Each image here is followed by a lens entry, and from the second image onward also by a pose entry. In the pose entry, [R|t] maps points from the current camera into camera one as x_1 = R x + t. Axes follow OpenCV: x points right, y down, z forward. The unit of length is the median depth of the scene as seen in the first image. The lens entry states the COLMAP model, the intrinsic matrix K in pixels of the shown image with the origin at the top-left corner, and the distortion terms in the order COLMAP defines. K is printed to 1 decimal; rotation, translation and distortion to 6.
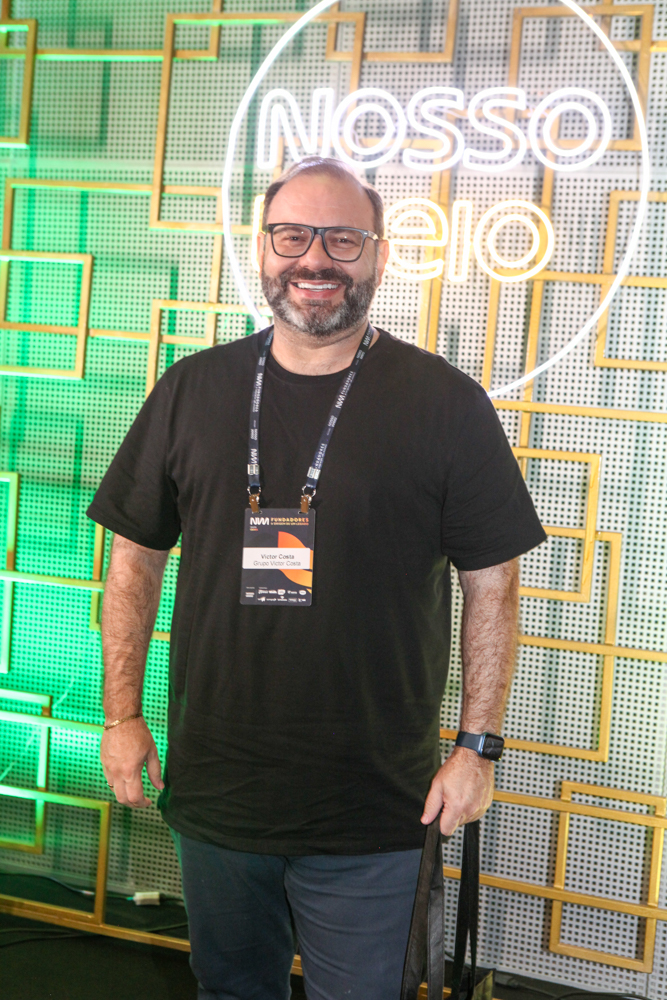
lens RADIAL K [[1478.8, 0, 335.1], [0, 1478.8, 502.4], [0, 0, 1]] dist [0.162080, 0.000000]
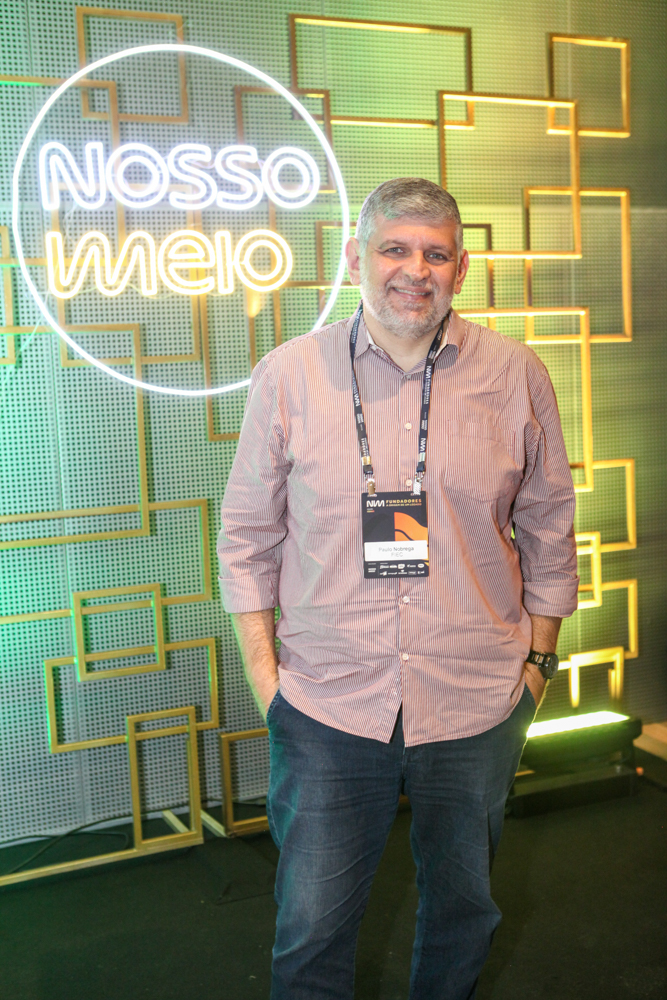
lens RADIAL K [[1209.7, 0, 316.6], [0, 1209.7, 497.6], [0, 0, 1]] dist [0.045905, 0.000000]
pose [[0.732708, -0.182221, 0.655694, -0.588712], [0.156562, 0.982777, 0.098170, -0.061888], [-0.662289, 0.030727, 0.748618, 0.148566]]
